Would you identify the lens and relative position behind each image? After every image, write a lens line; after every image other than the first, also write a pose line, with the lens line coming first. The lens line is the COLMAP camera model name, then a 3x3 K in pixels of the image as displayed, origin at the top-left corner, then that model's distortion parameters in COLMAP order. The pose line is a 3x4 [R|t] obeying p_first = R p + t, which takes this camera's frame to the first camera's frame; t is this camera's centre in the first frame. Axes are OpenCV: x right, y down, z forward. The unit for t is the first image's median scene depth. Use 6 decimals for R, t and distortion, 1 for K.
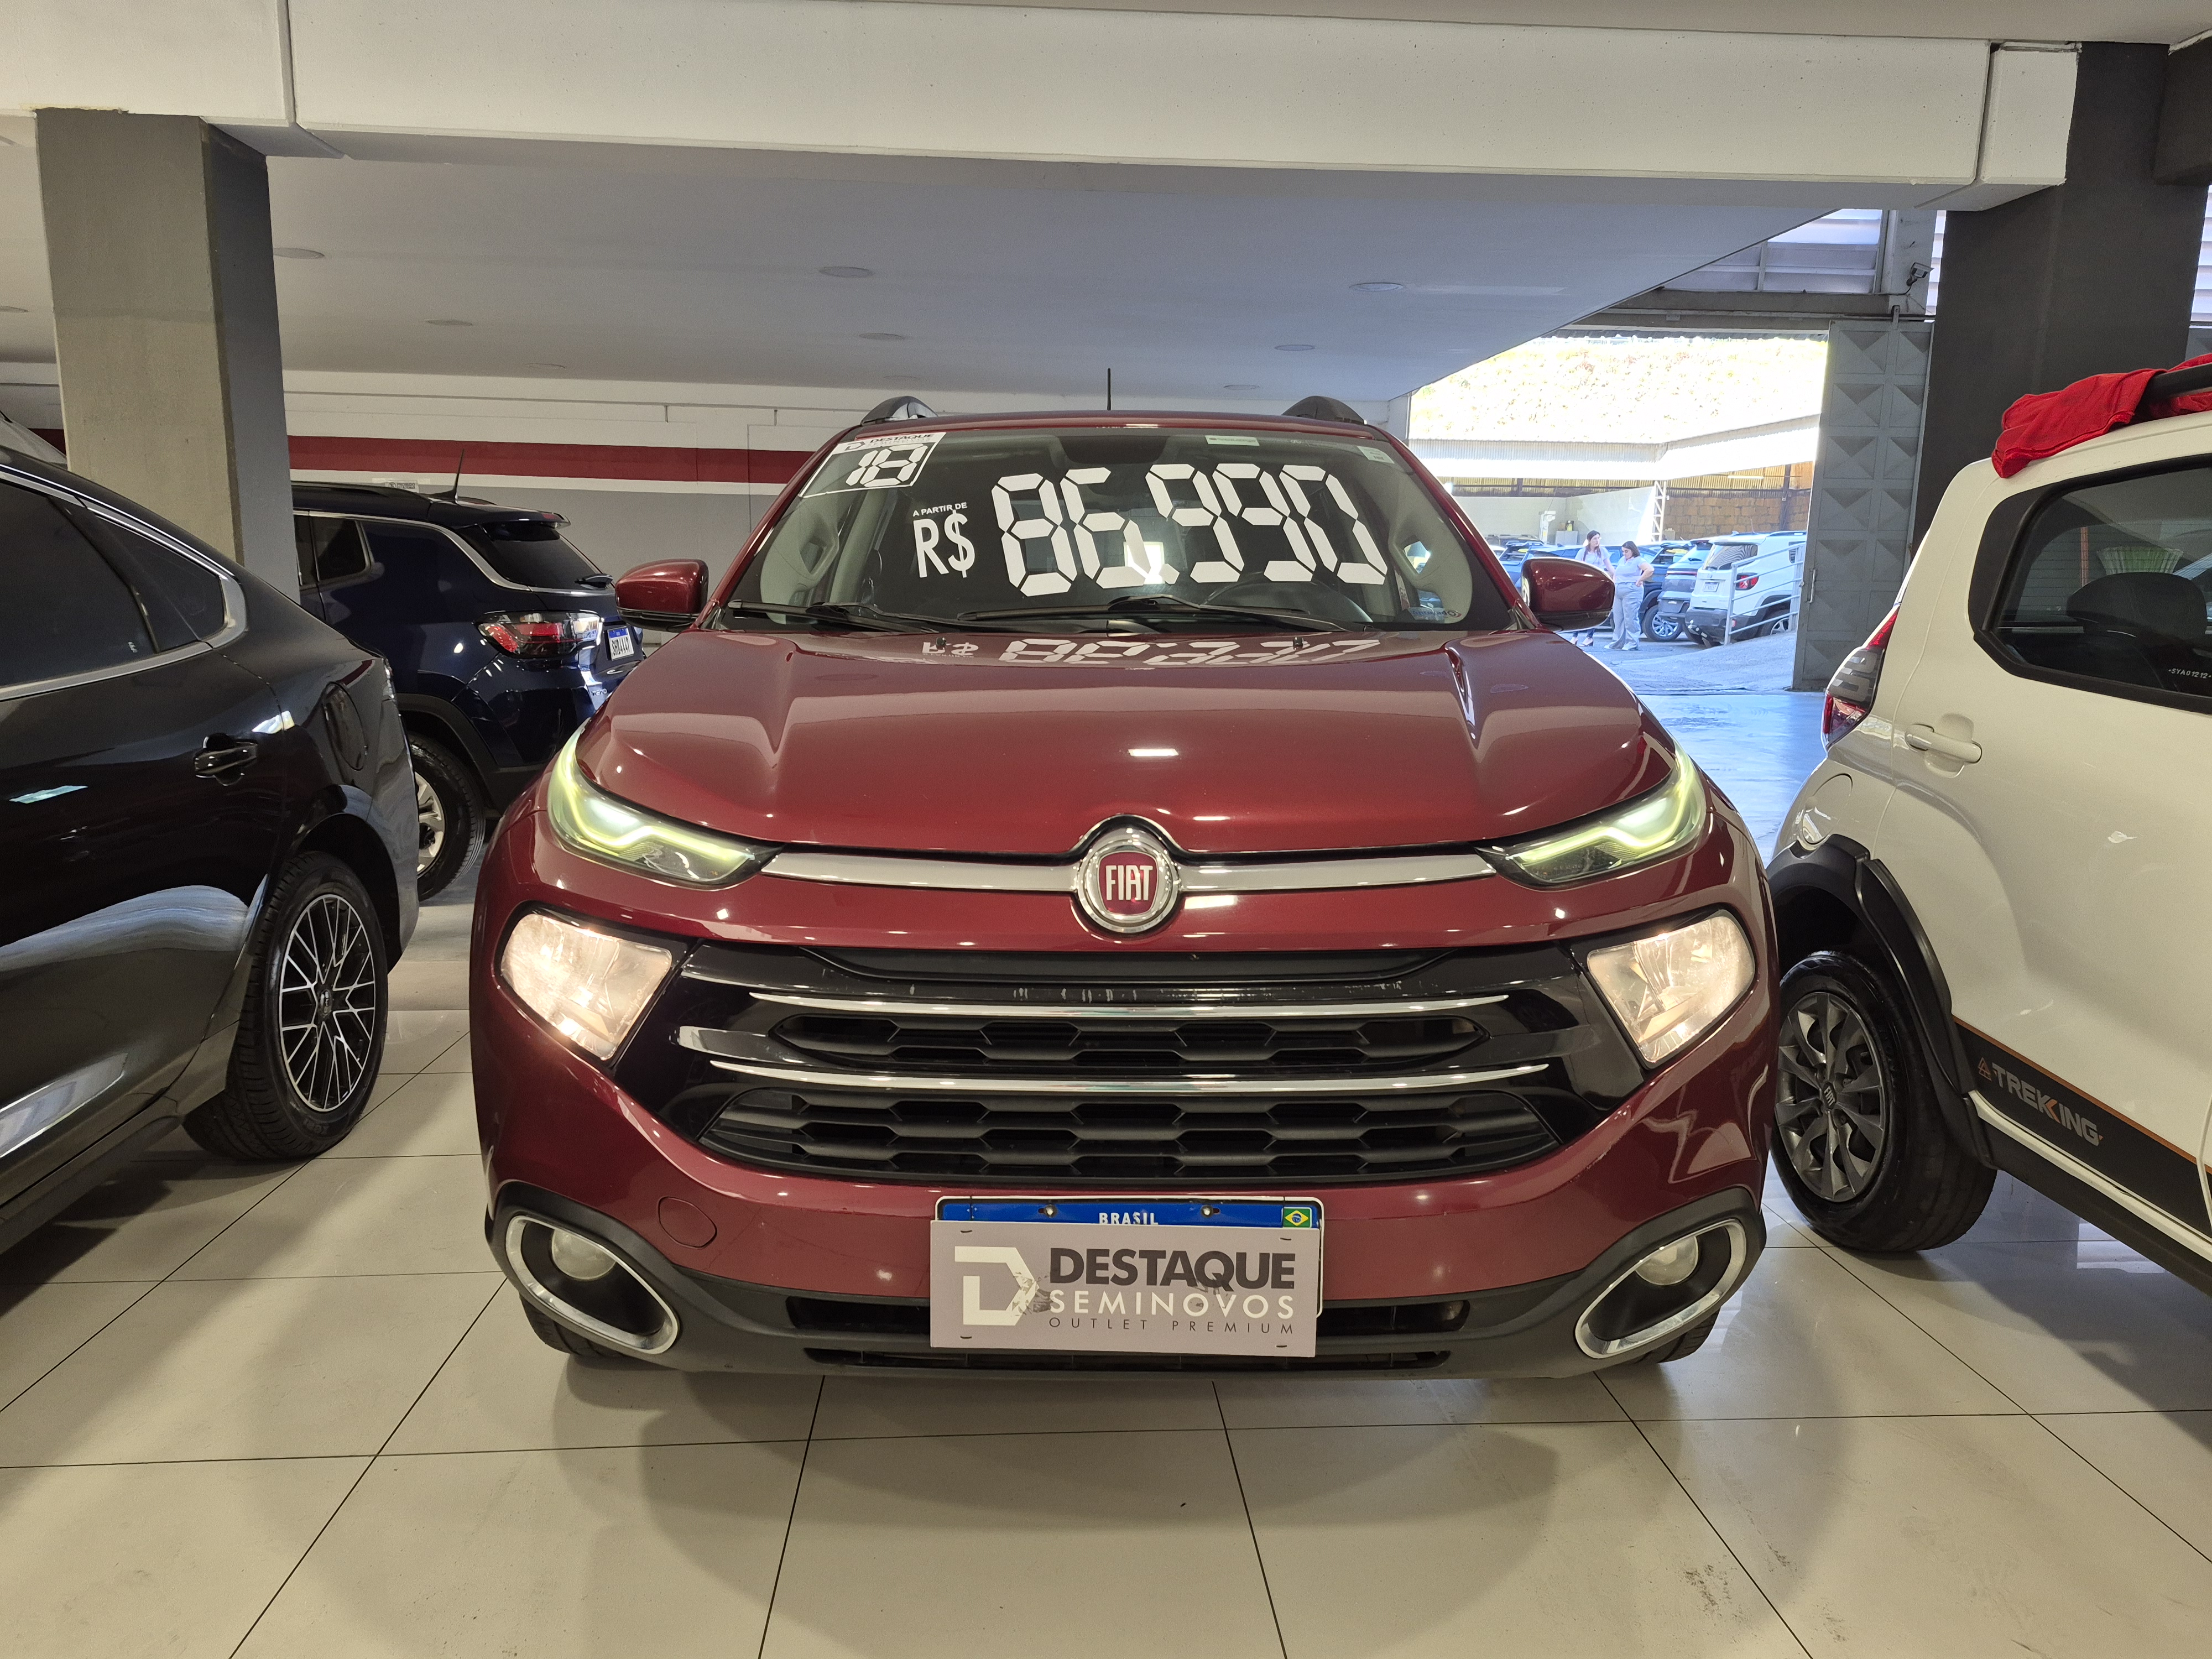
lens RADIAL K [[1545.3, 0, 1134.9], [0, 1545.3, 829.2], [0, 0, 1]] dist [0.091770, -0.103685]
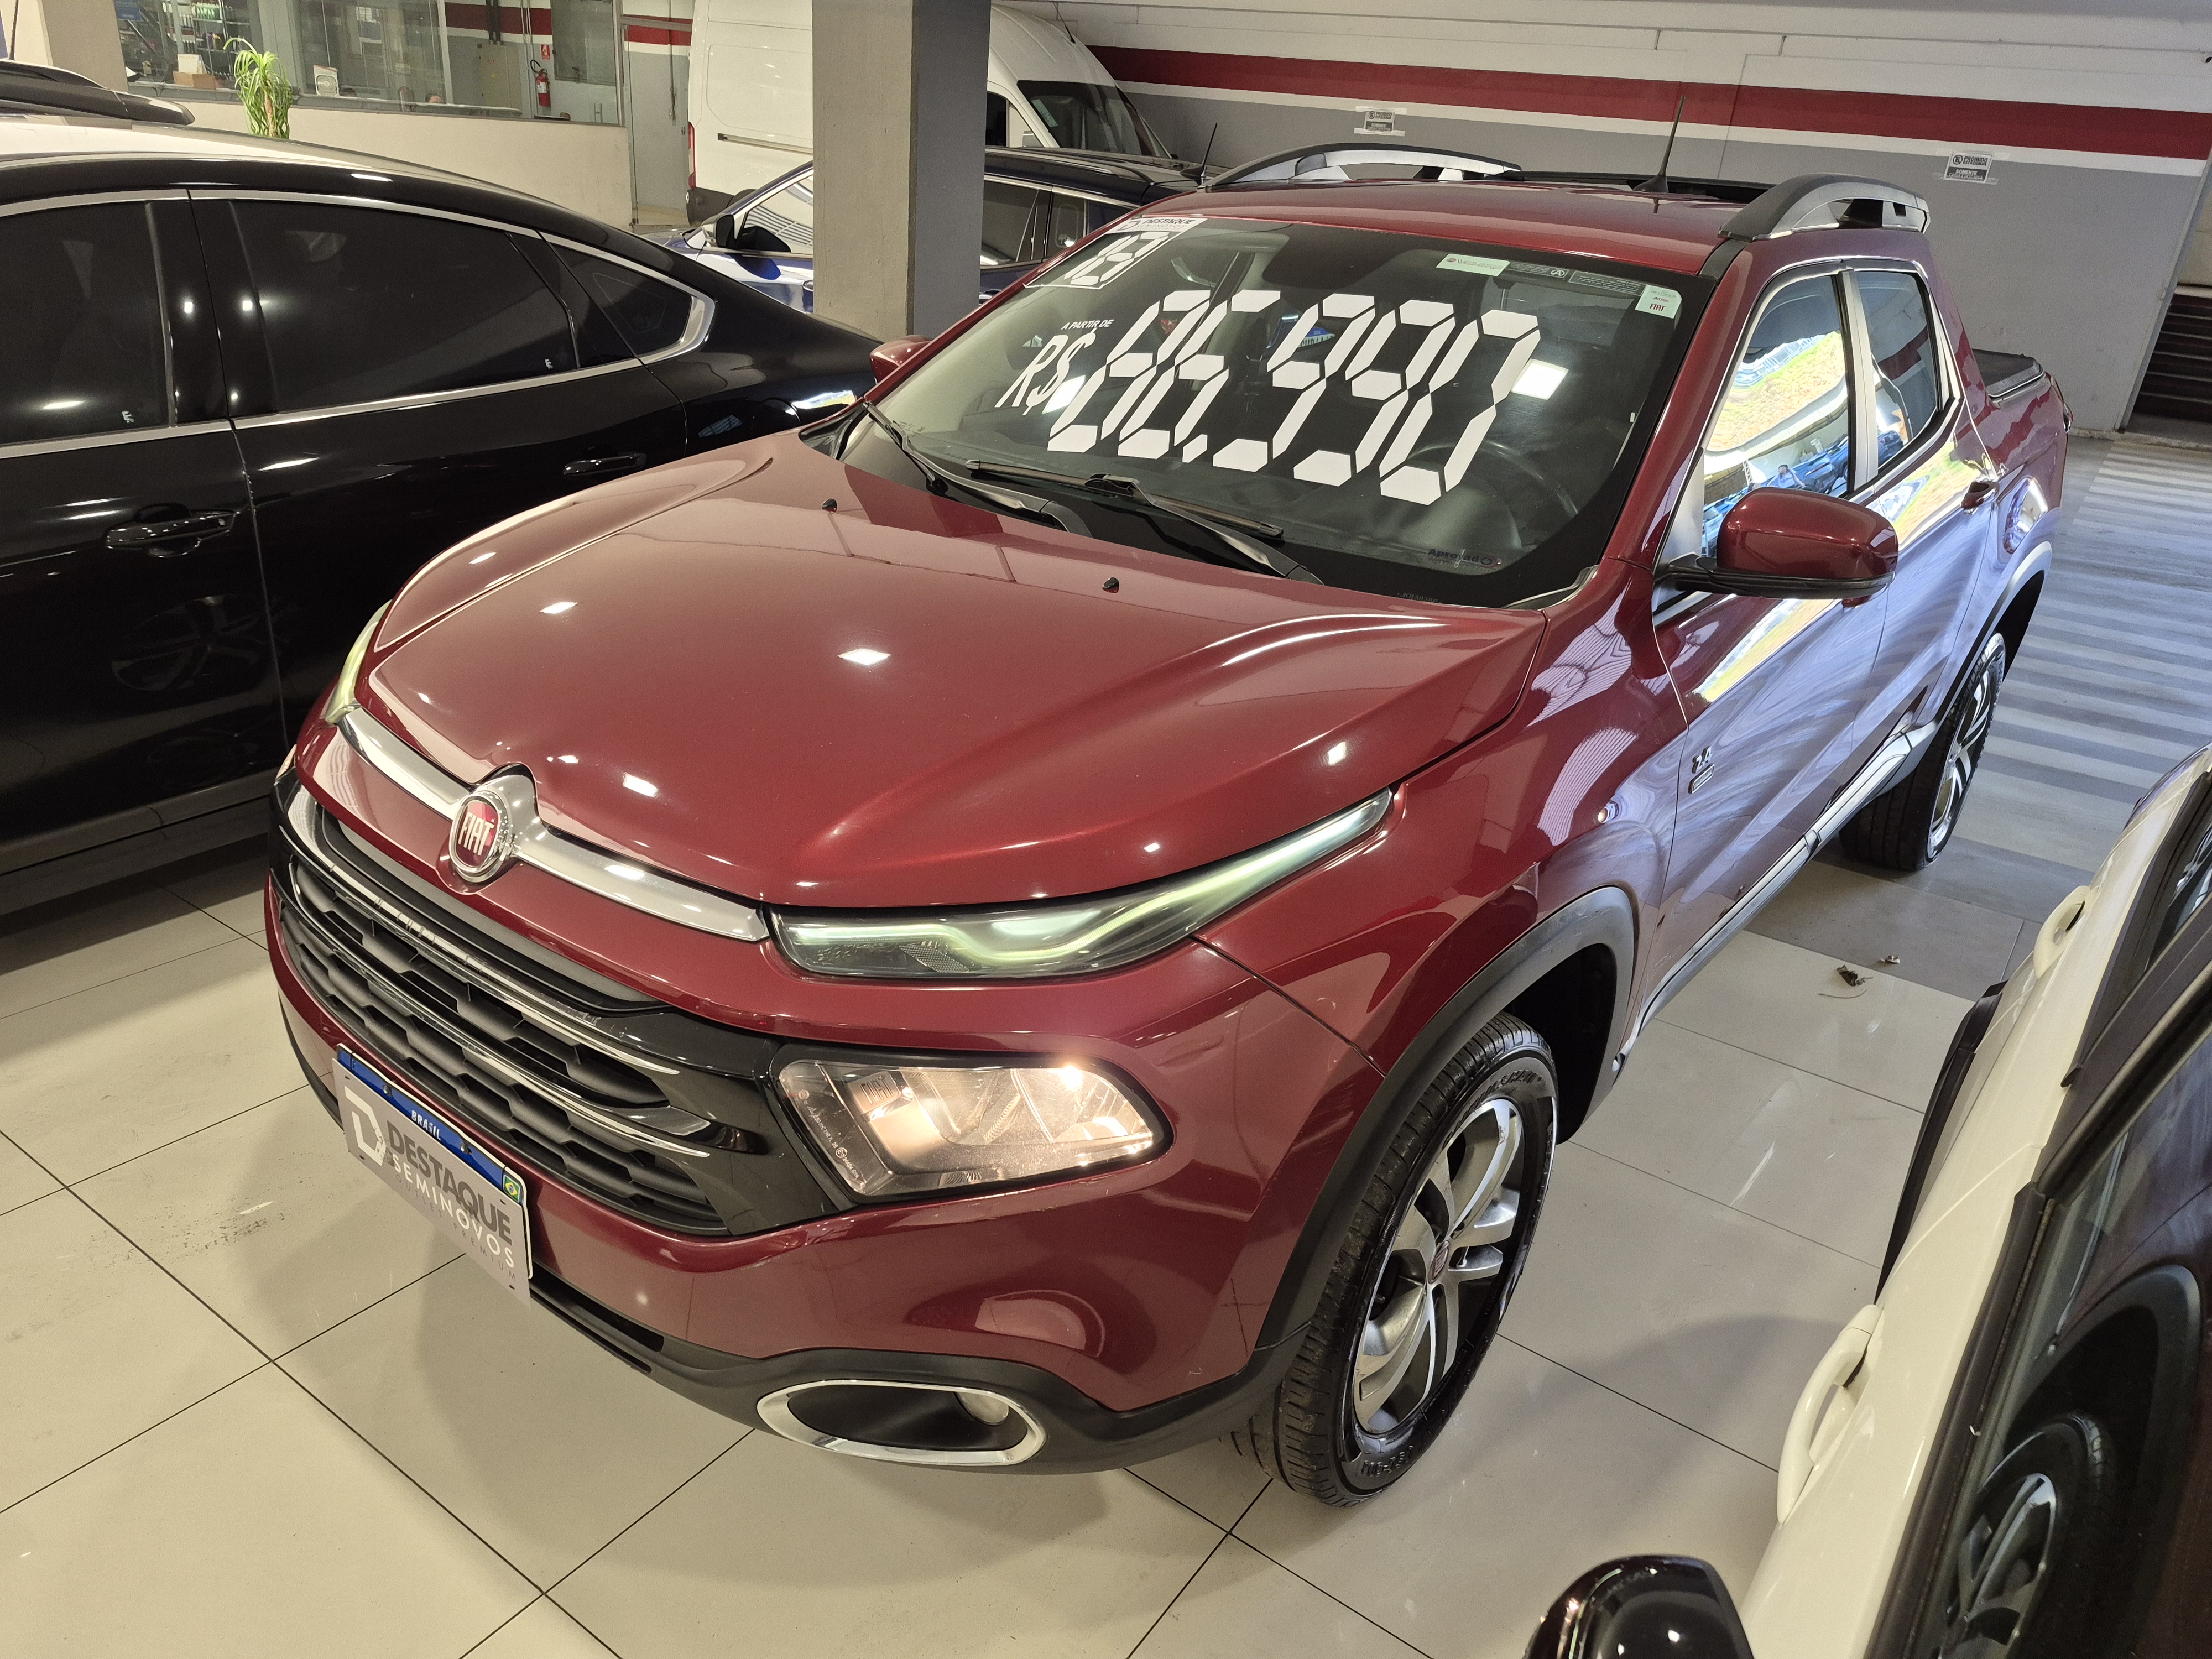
lens RADIAL K [[1607.9, 0, 1160.5], [0, 1607.9, 830.9], [0, 0, 1]] dist [0.021054, -0.000708]
pose [[0.781187, 0.299883, -0.547556, 0.907251], [-0.173553, 0.946820, 0.270946, -0.325528], [0.599689, -0.116630, 0.791689, 0.400671]]
